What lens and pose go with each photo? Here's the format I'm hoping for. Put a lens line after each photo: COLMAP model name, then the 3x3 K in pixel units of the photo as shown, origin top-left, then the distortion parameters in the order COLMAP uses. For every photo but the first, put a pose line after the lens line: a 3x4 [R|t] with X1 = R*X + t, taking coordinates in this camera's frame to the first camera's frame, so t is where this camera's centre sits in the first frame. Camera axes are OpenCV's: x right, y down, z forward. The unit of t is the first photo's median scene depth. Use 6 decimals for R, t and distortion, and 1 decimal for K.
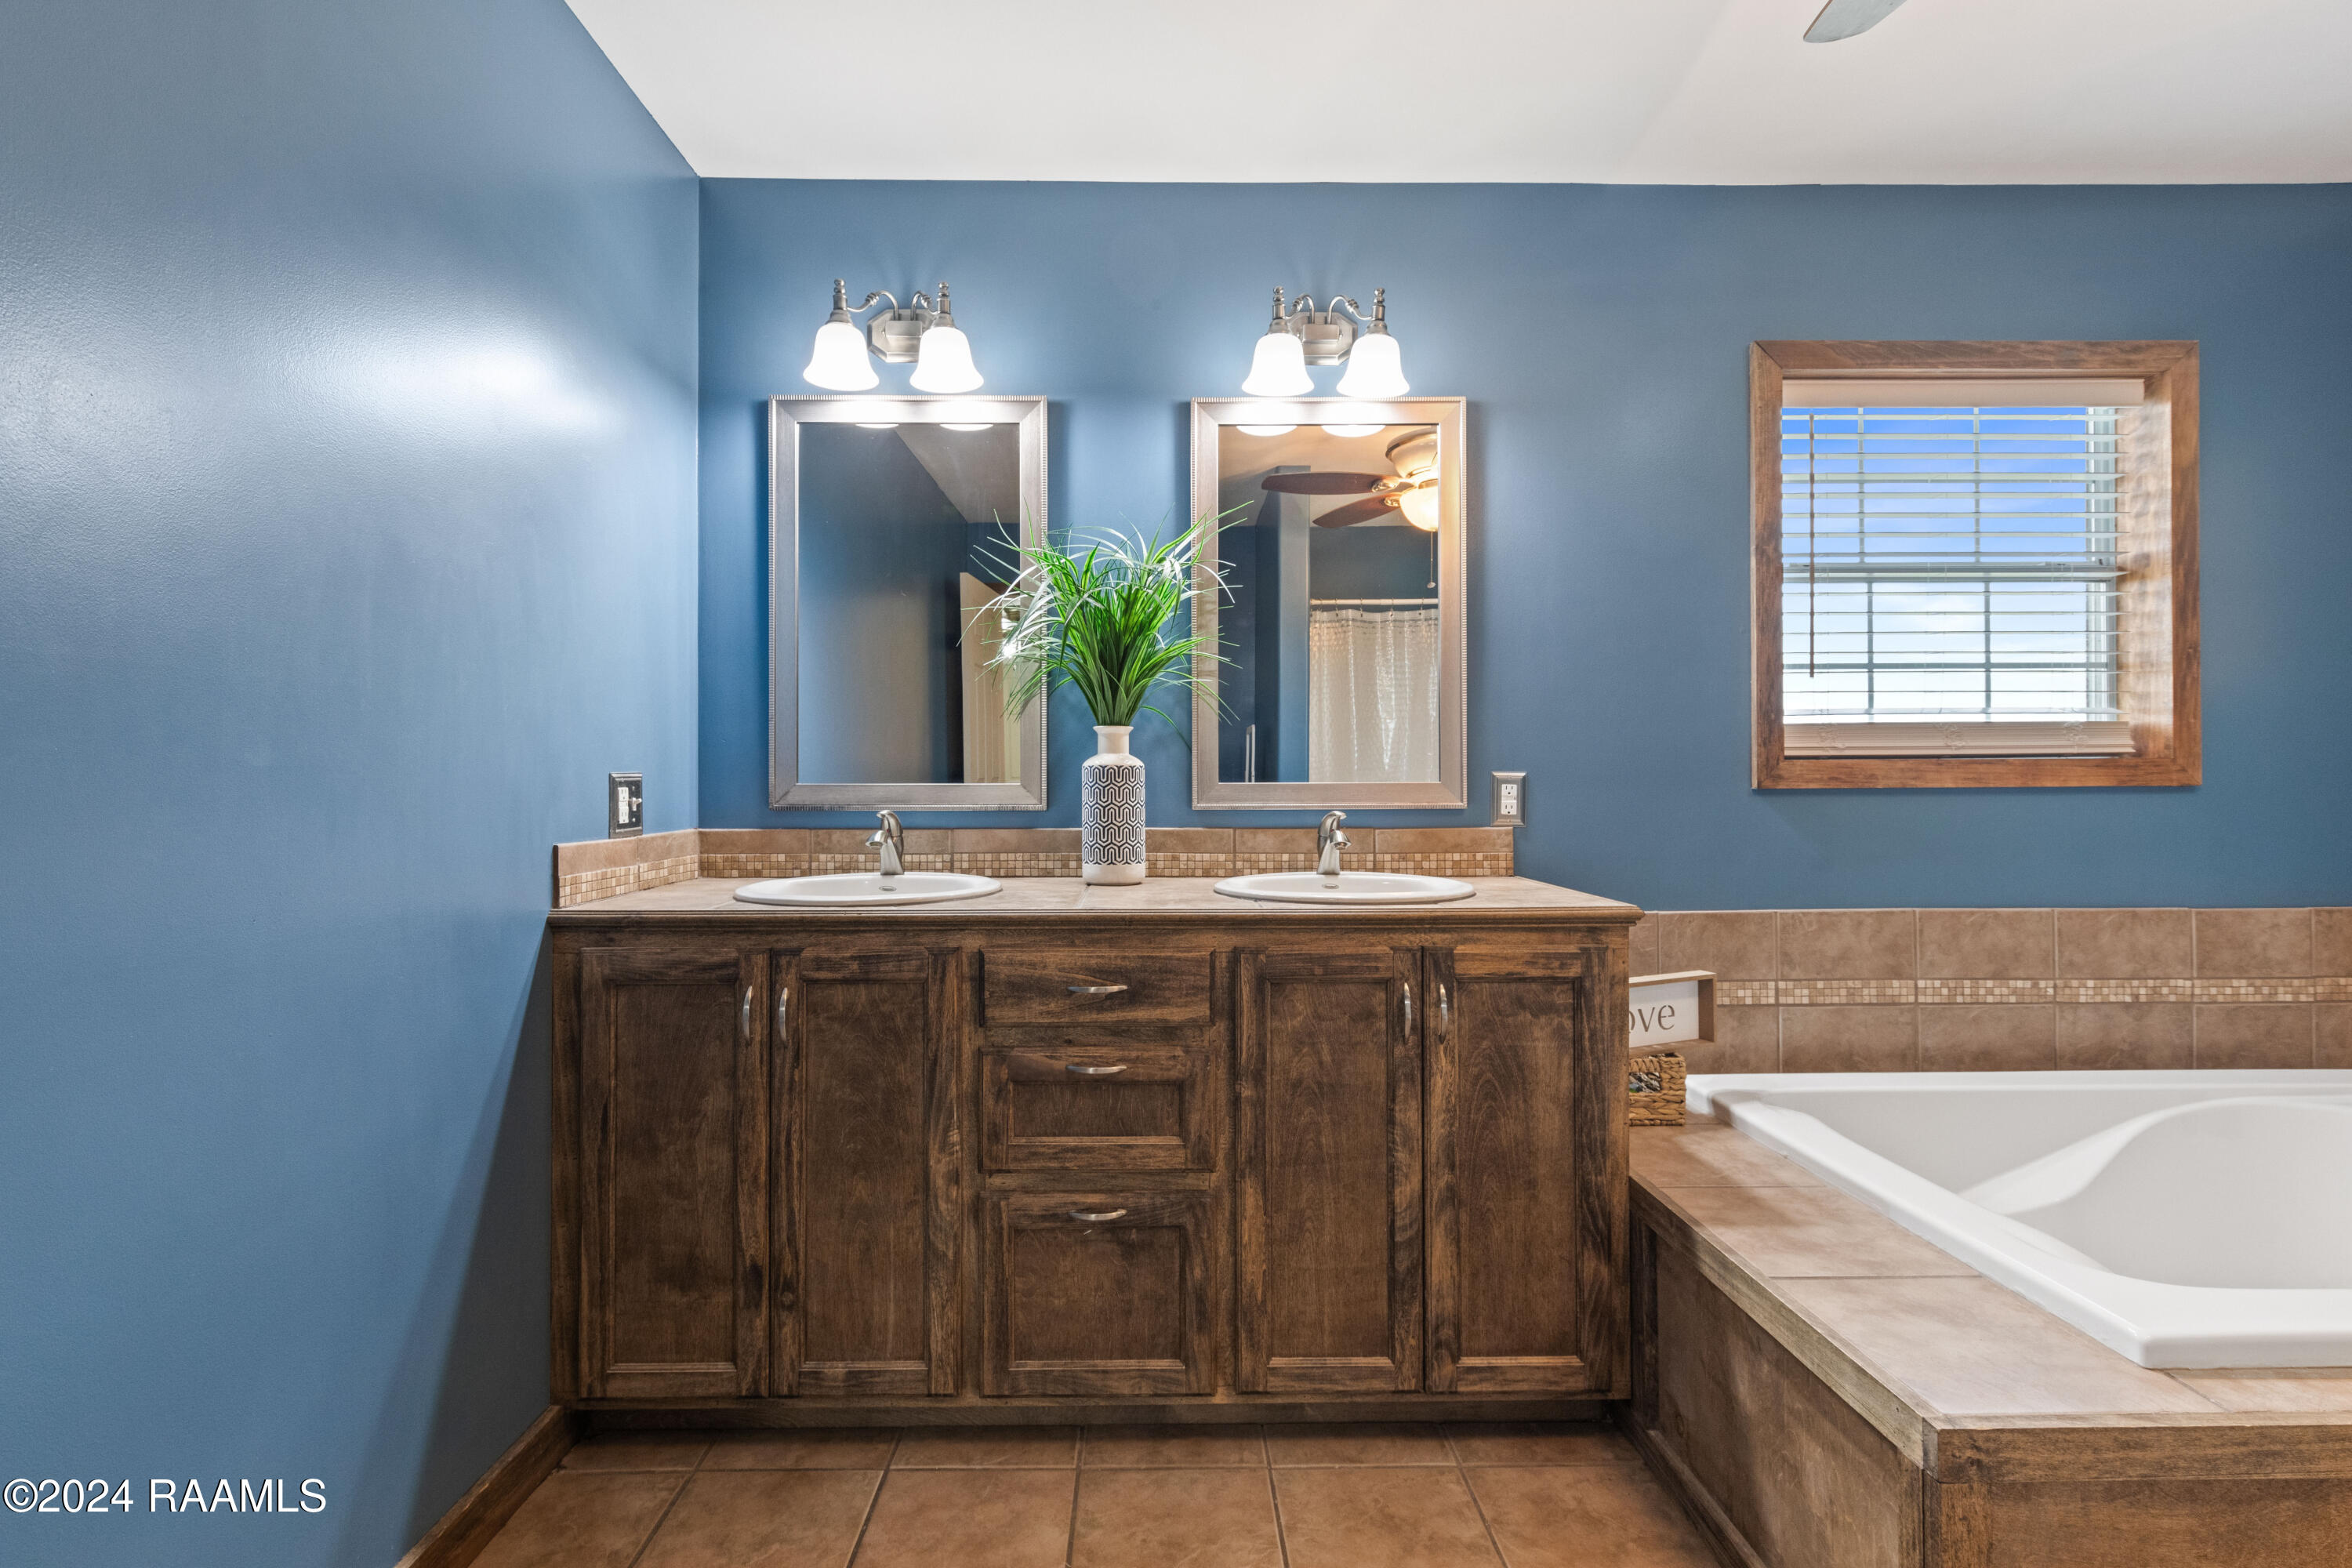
lens RADIAL K [[1048.9, 0, 1155.8], [0, 1048.9, 767.0], [0, 0, 1]] dist [0.001898, -0.000276]
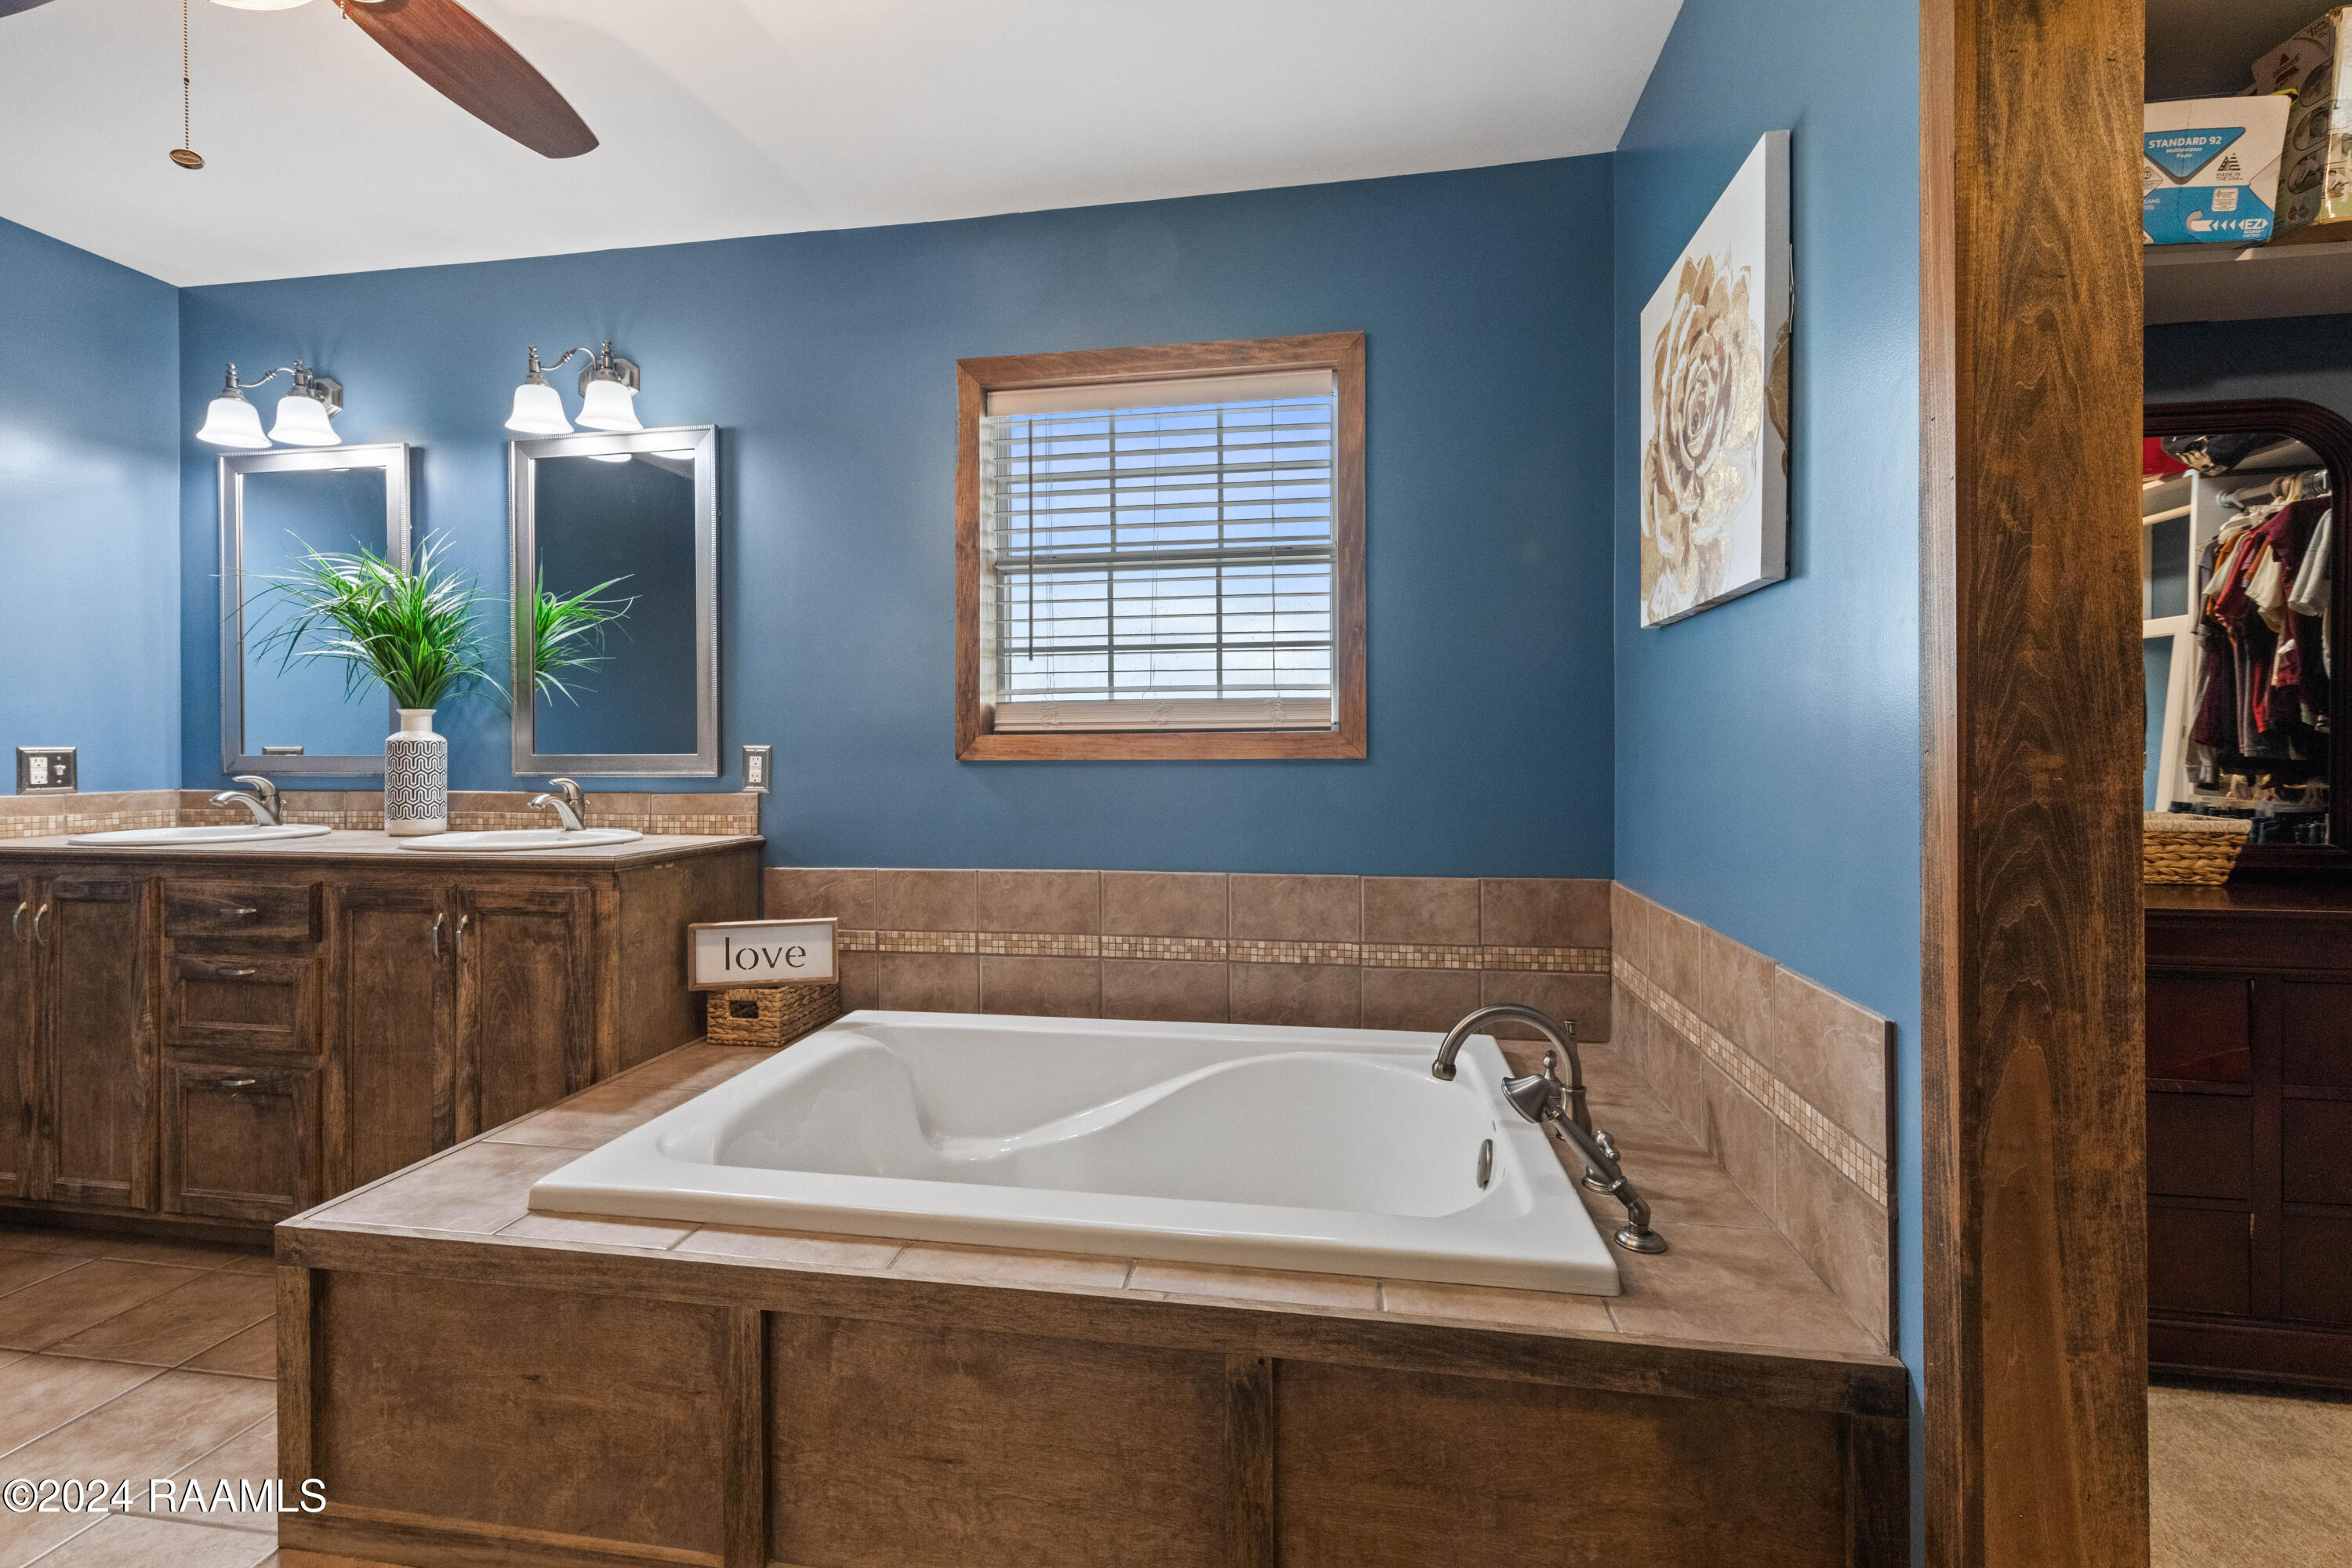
lens RADIAL K [[1048.9, 0, 1155.4], [0, 1048.9, 749.7], [0, 0, 1]] dist [0.001898, -0.000276]
pose [[0.983645, 0.000467, -0.180119, 0.988318], [0.001226, 0.999956, 0.009289, -0.000965], [0.180115, -0.009358, 0.983601, -0.063605]]
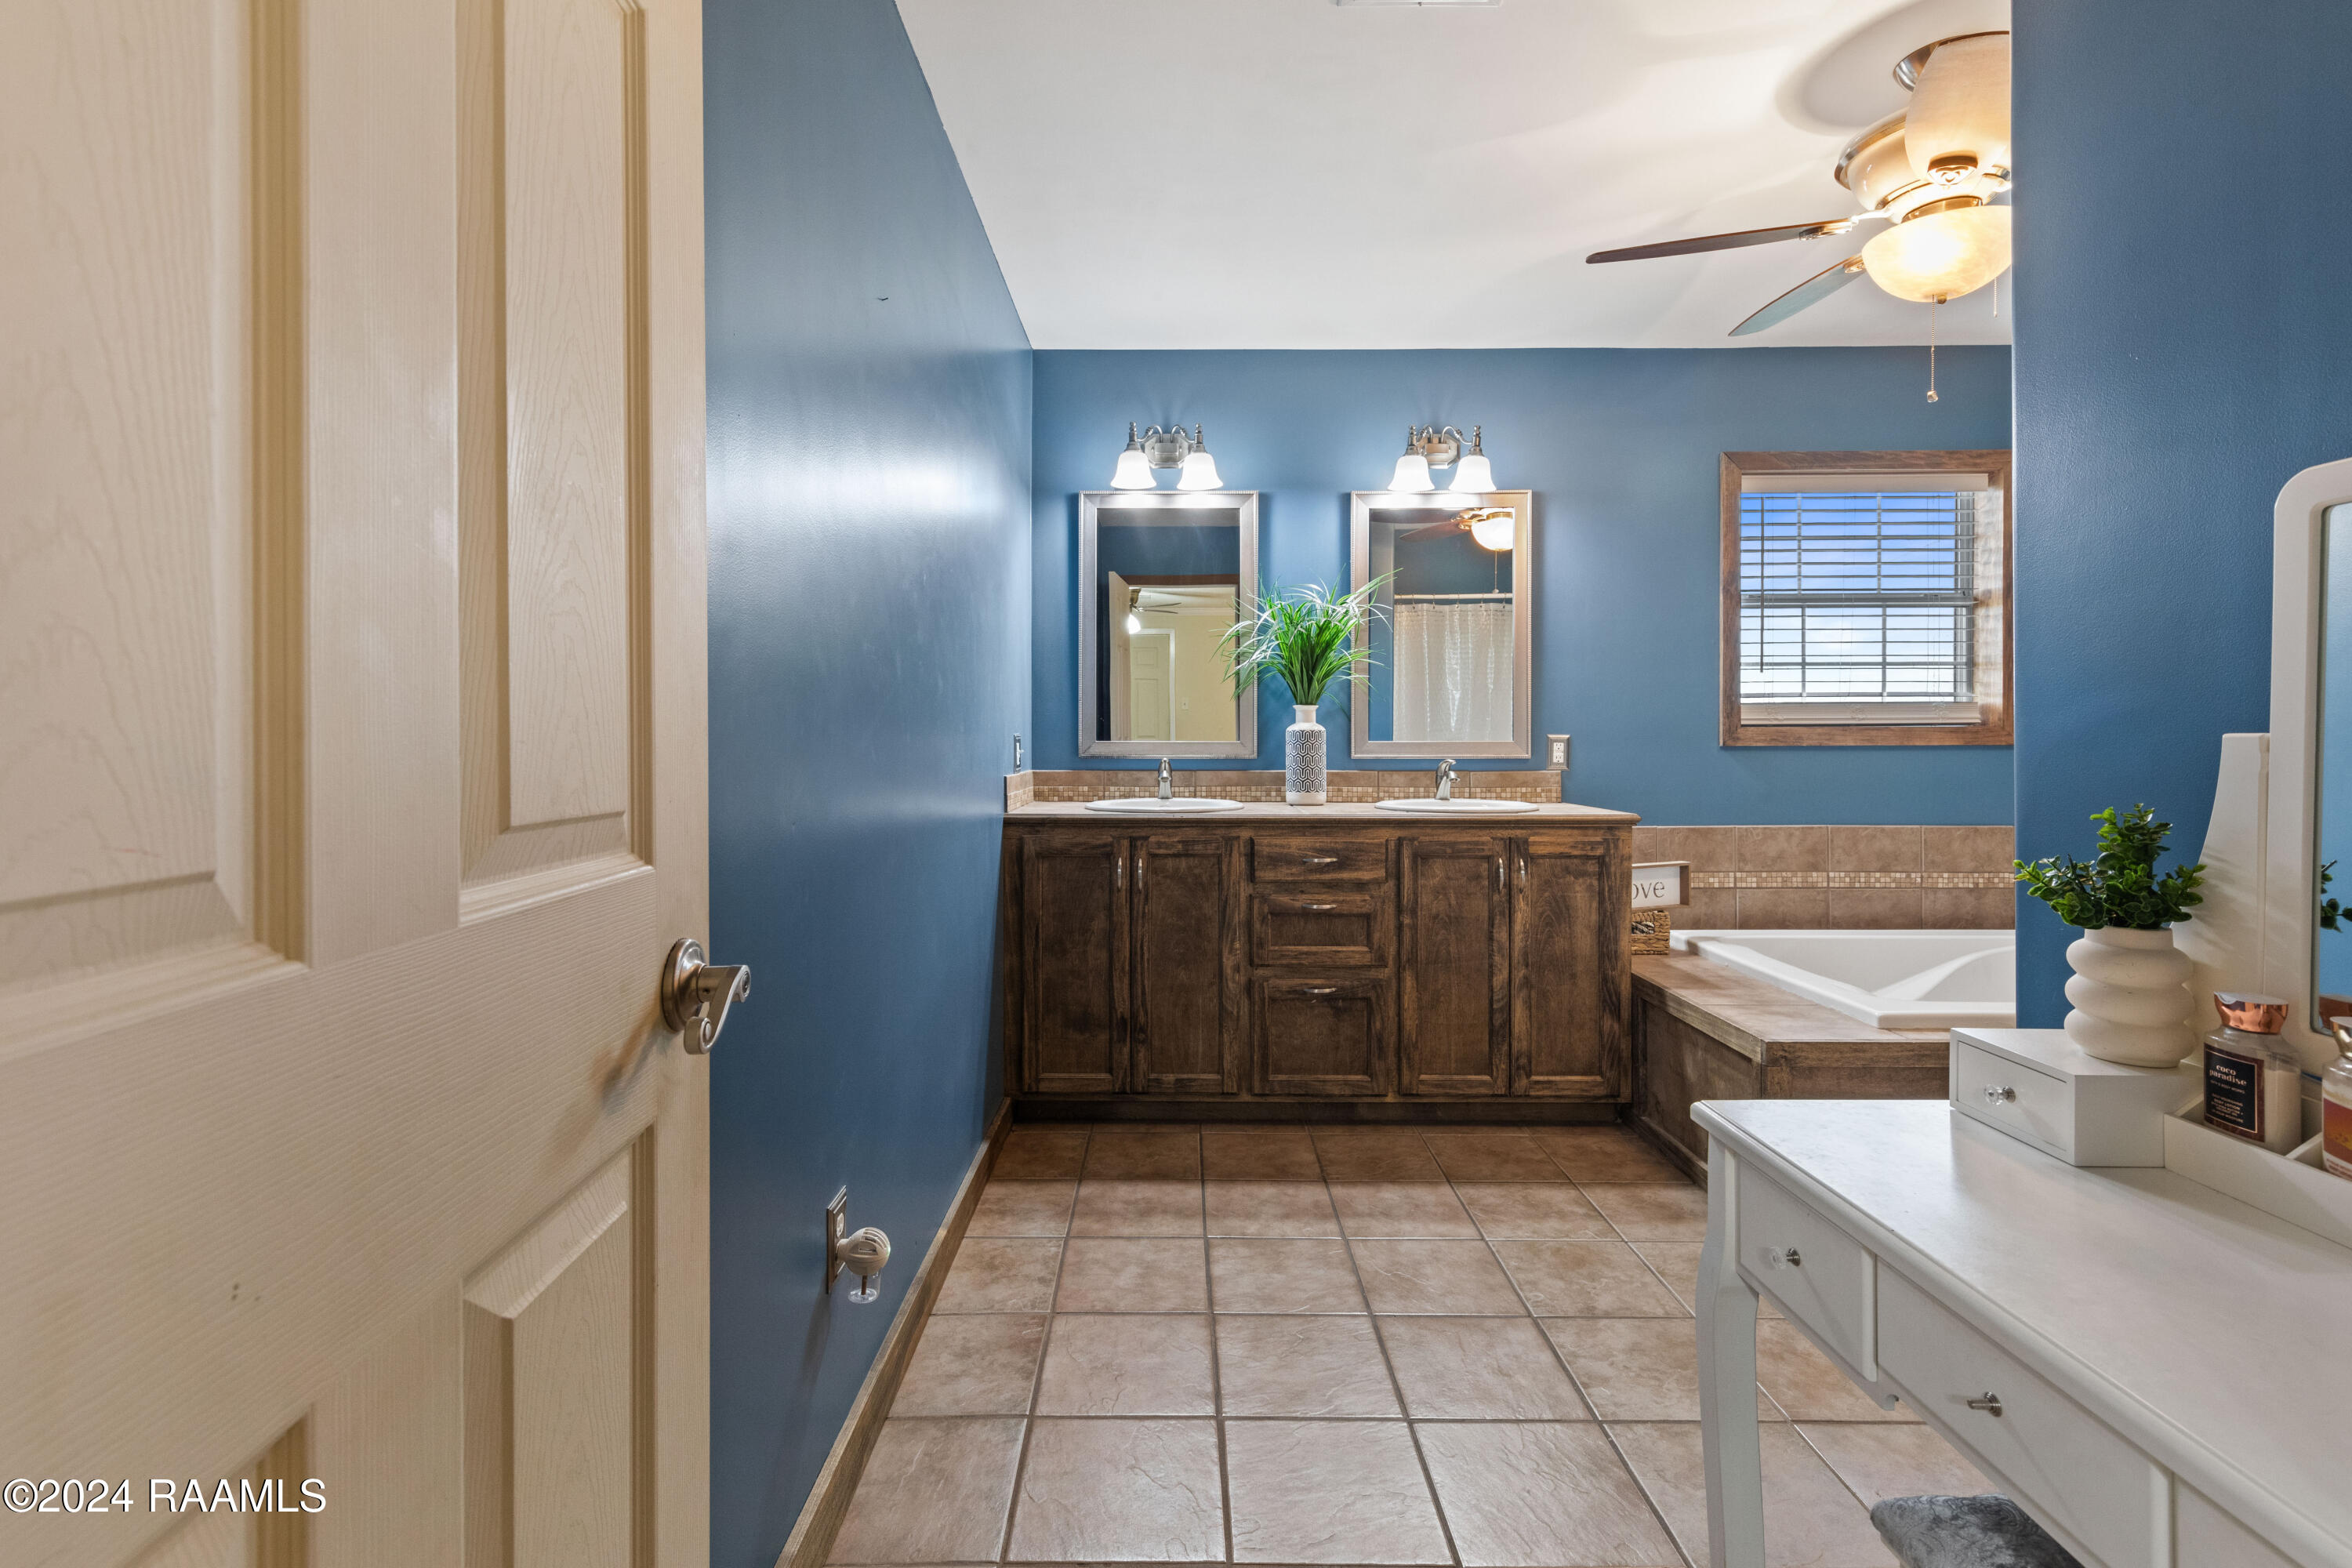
lens RADIAL K [[1048.9, 0, 1159.7], [0, 1048.9, 733.3], [0, 0, 1]] dist [0.001898, -0.000276]
pose [[0.999651, 0.002445, -0.026287, -0.206443], [-0.002242, 0.999968, 0.007738, -0.007703], [0.026305, -0.007676, 0.999625, -0.549226]]
